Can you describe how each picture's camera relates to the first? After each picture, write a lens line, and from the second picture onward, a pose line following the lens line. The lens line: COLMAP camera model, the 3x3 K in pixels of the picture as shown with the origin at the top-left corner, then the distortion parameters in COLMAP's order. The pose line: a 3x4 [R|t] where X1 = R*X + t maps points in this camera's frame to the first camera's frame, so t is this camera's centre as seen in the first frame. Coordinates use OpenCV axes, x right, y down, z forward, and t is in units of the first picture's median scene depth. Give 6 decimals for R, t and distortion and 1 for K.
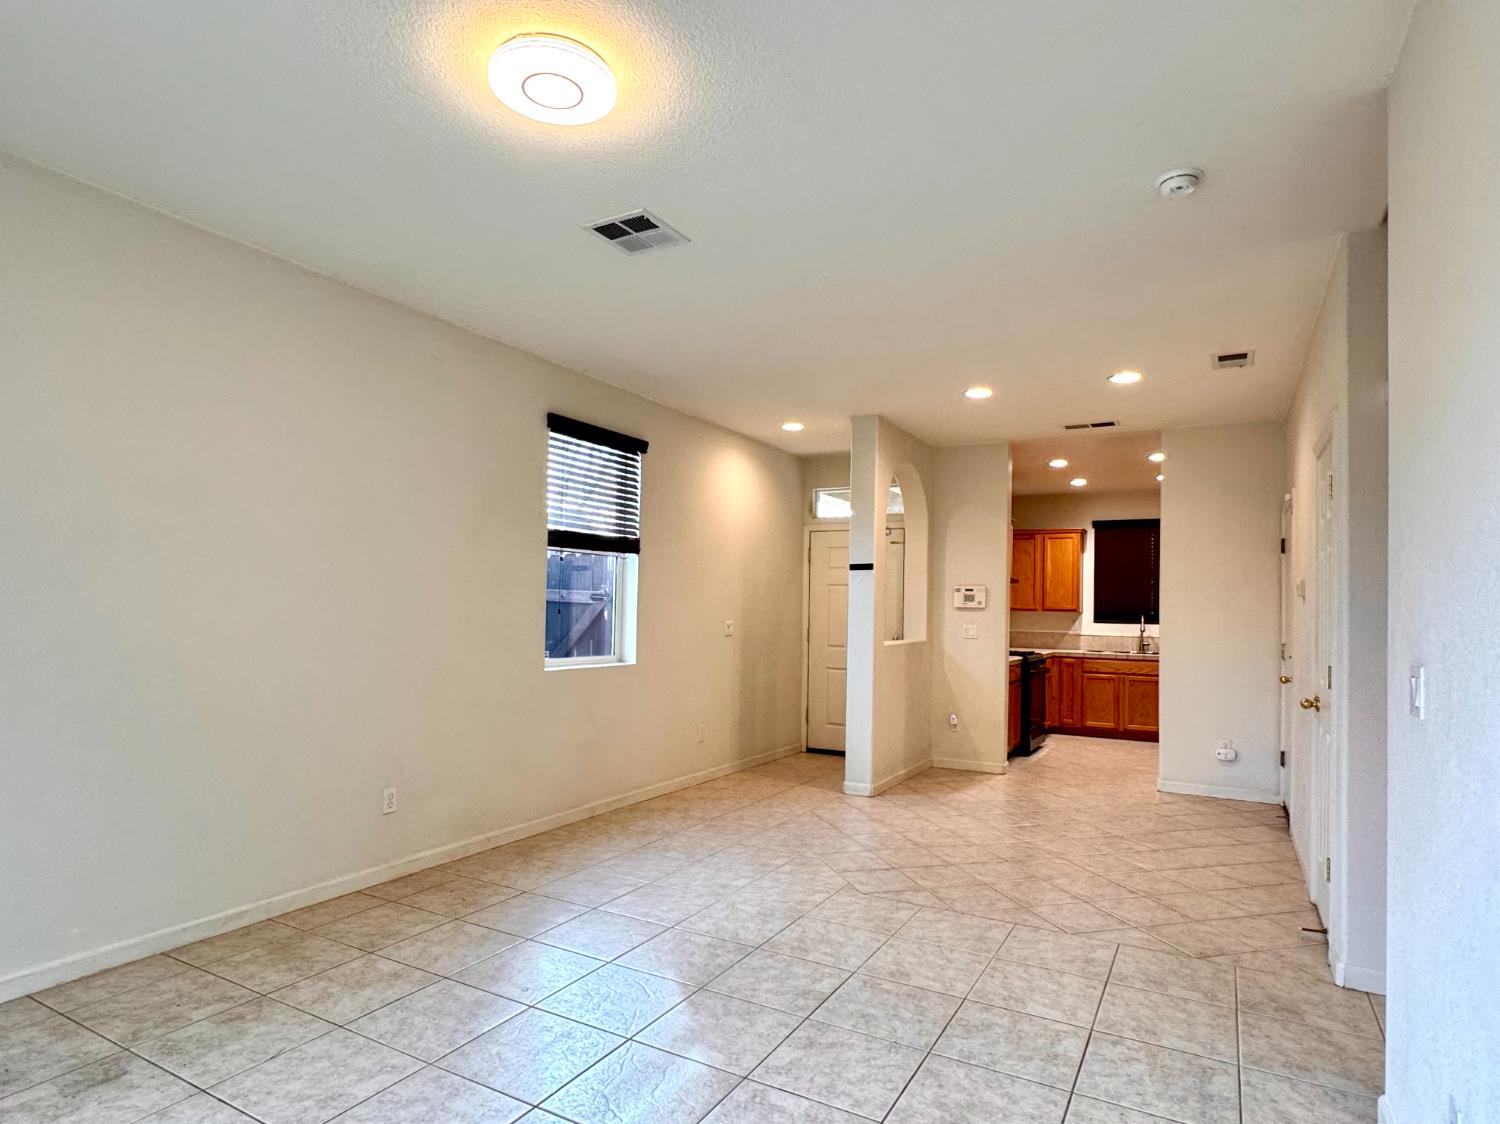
lens RADIAL K [[855.0, 0, 722.7], [0, 855.0, 581.9], [0, 0, 1]] dist [0.002803, 0.000672]
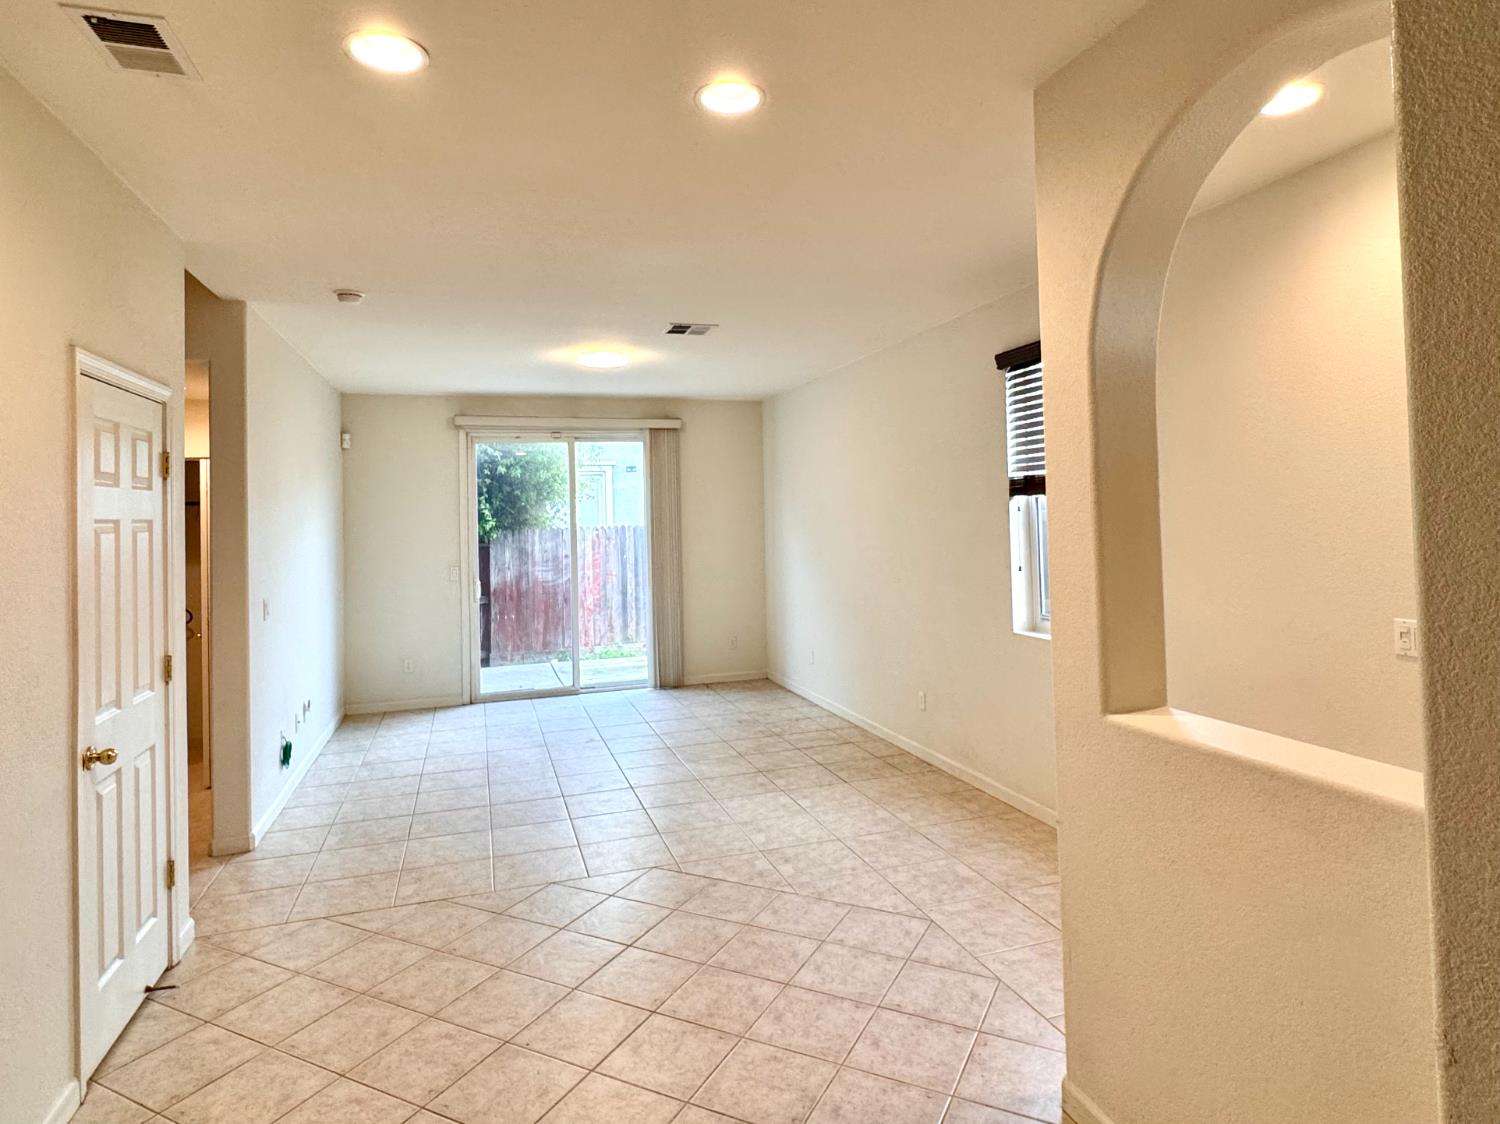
lens RADIAL K [[880.8, 0, 789.8], [0, 880.8, 494.5], [0, 0, 1]] dist [0.005090, 0.000861]
pose [[-0.644710, -0.022898, -0.764085, 0.899077], [0.037555, 0.997396, -0.061577, 0.005672], [0.763505, -0.068395, -0.642171, 1.910259]]
